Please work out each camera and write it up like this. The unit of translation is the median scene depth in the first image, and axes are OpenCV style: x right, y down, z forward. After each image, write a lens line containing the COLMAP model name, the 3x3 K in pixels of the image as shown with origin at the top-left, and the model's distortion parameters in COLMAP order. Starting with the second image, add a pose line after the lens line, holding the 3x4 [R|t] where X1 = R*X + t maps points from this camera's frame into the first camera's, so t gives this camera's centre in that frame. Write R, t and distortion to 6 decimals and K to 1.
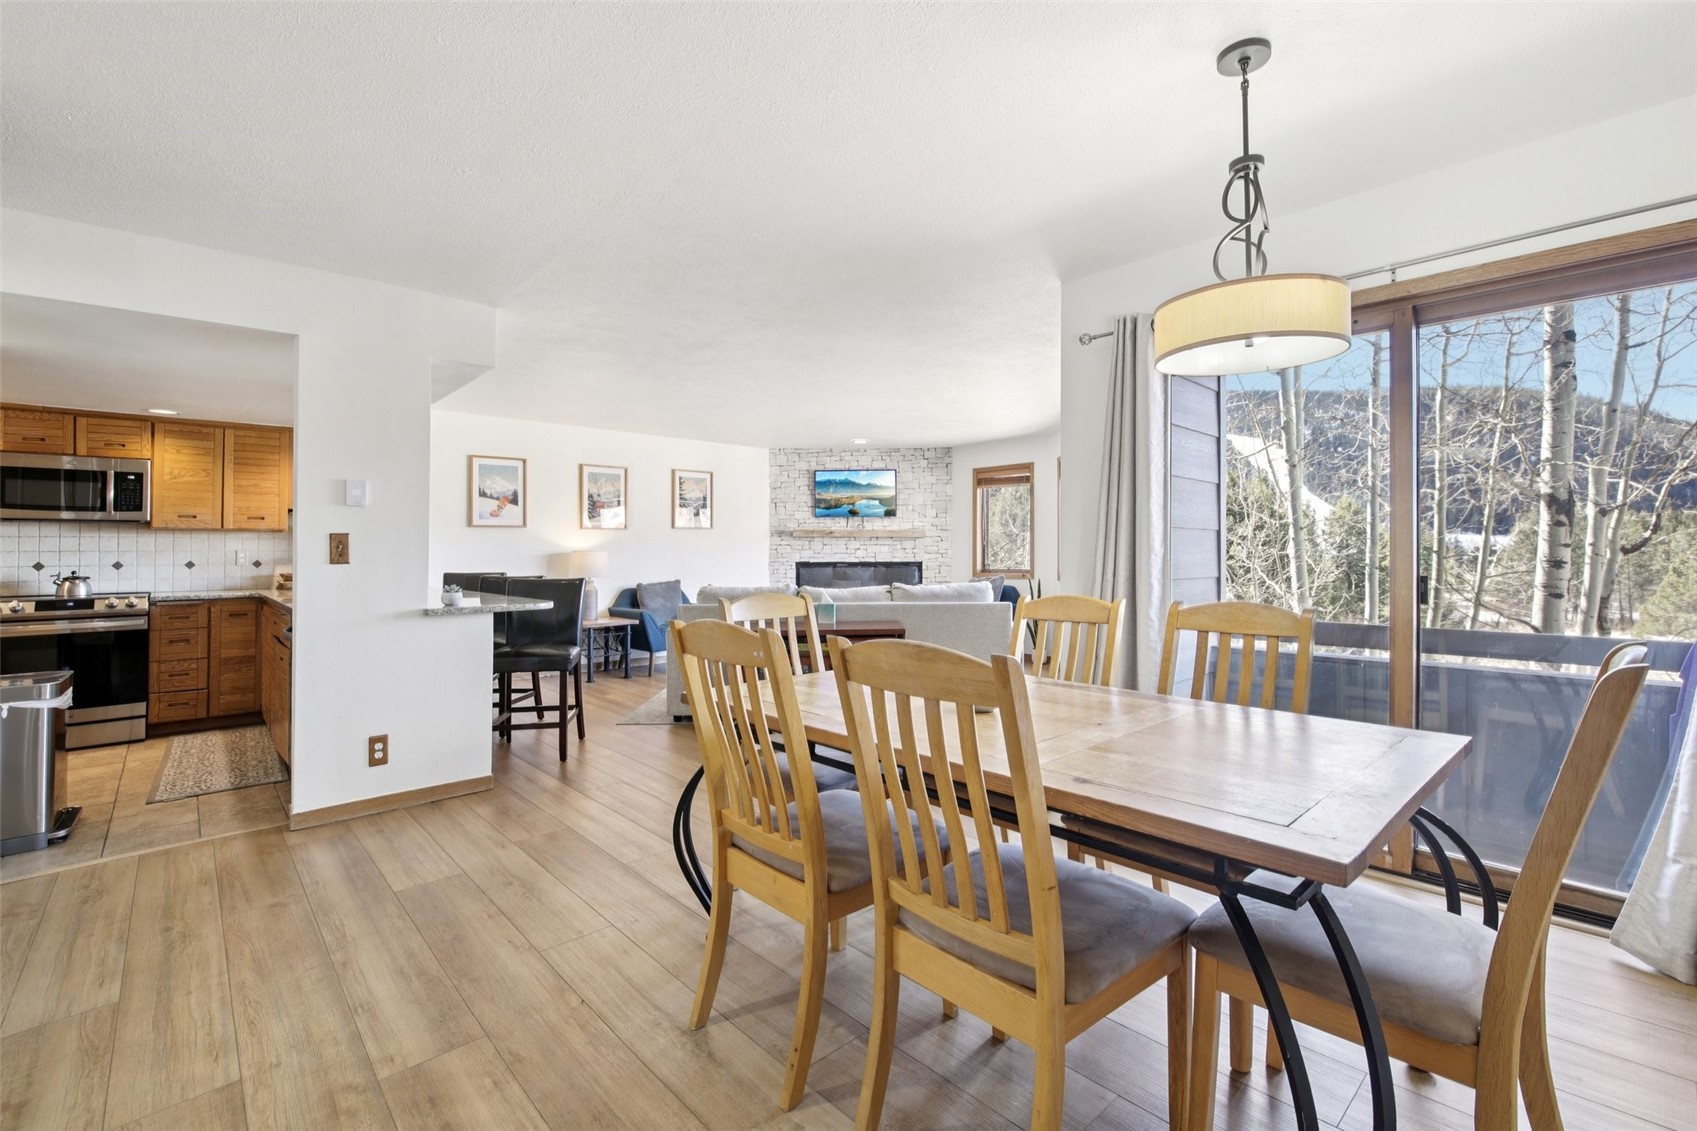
lens RADIAL K [[730.9, 0, 841.4], [0, 730.9, 537.1], [0, 0, 1]] dist [-0.028736, -0.000745]
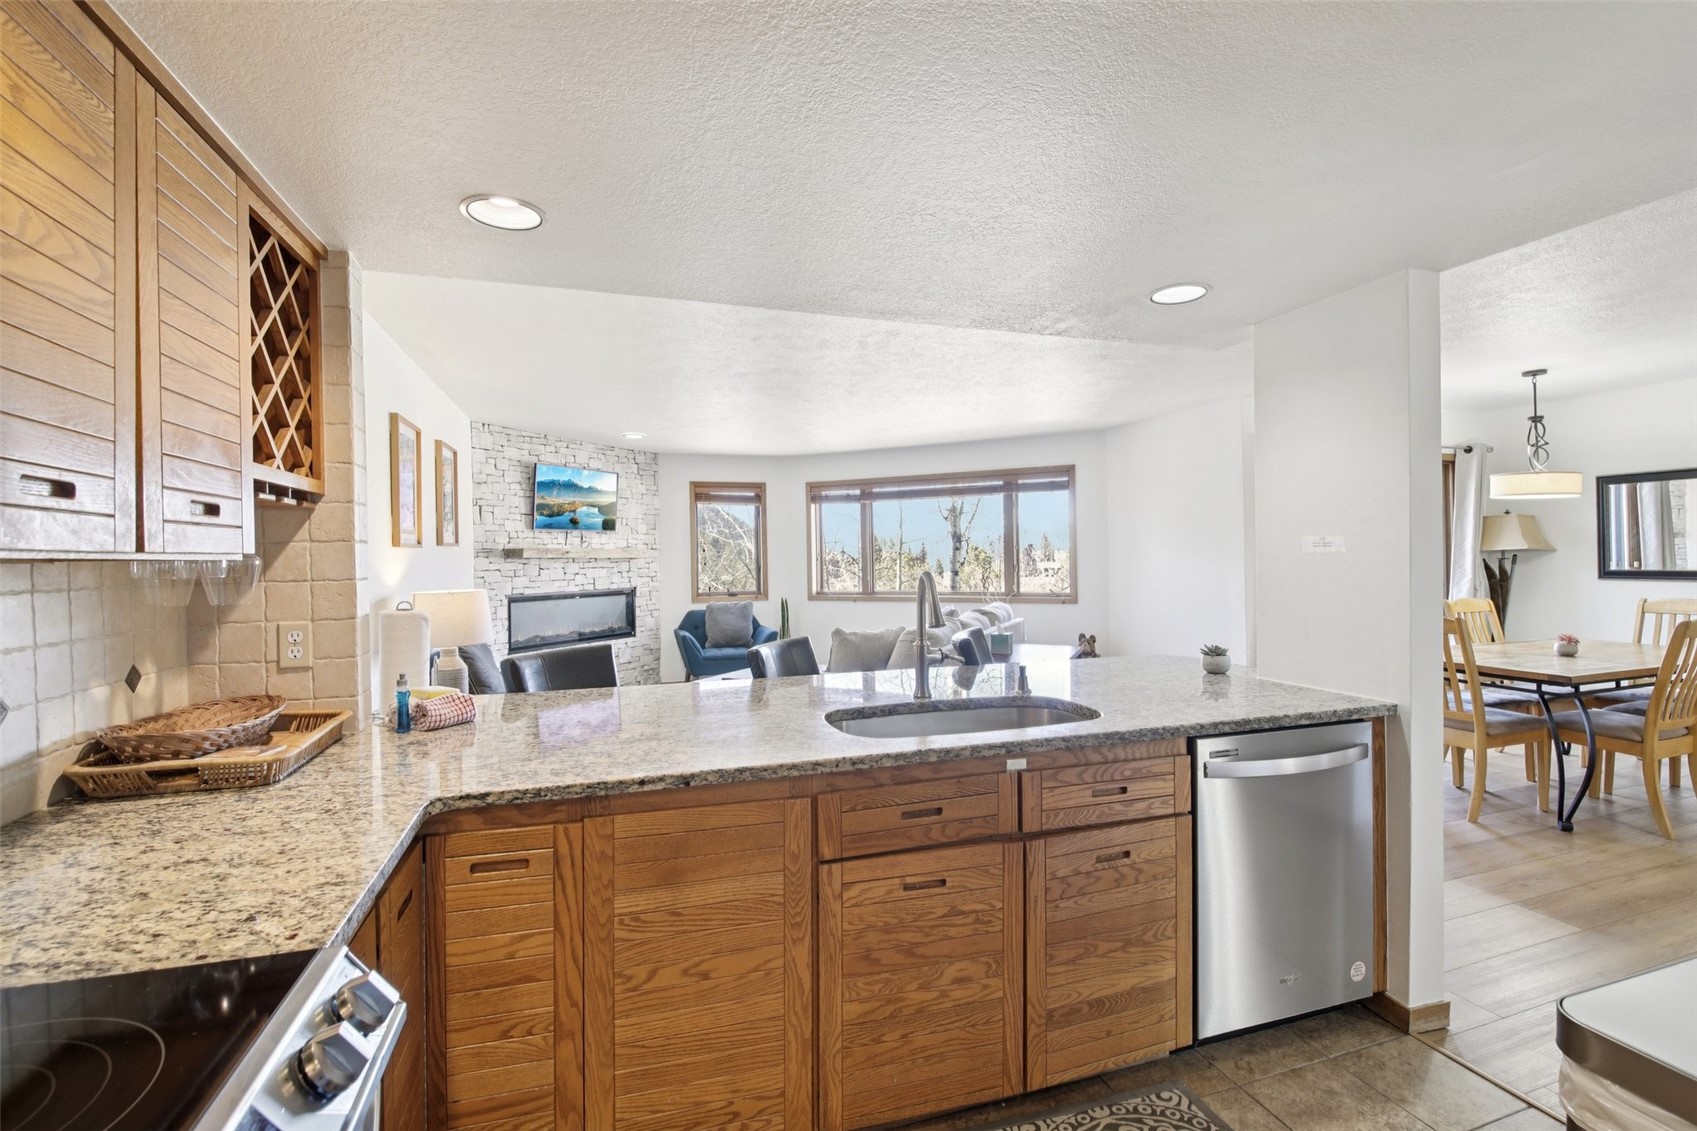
lens RADIAL K [[753.7, 0, 844.7], [0, 753.7, 563.3], [0, 0, 1]] dist [-0.000108, -0.010844]
pose [[0.429873, -0.010005, 0.902834, -0.734919], [-0.006491, 0.999879, 0.014171, -0.009587], [-0.902866, -0.011952, 0.429756, 0.552490]]
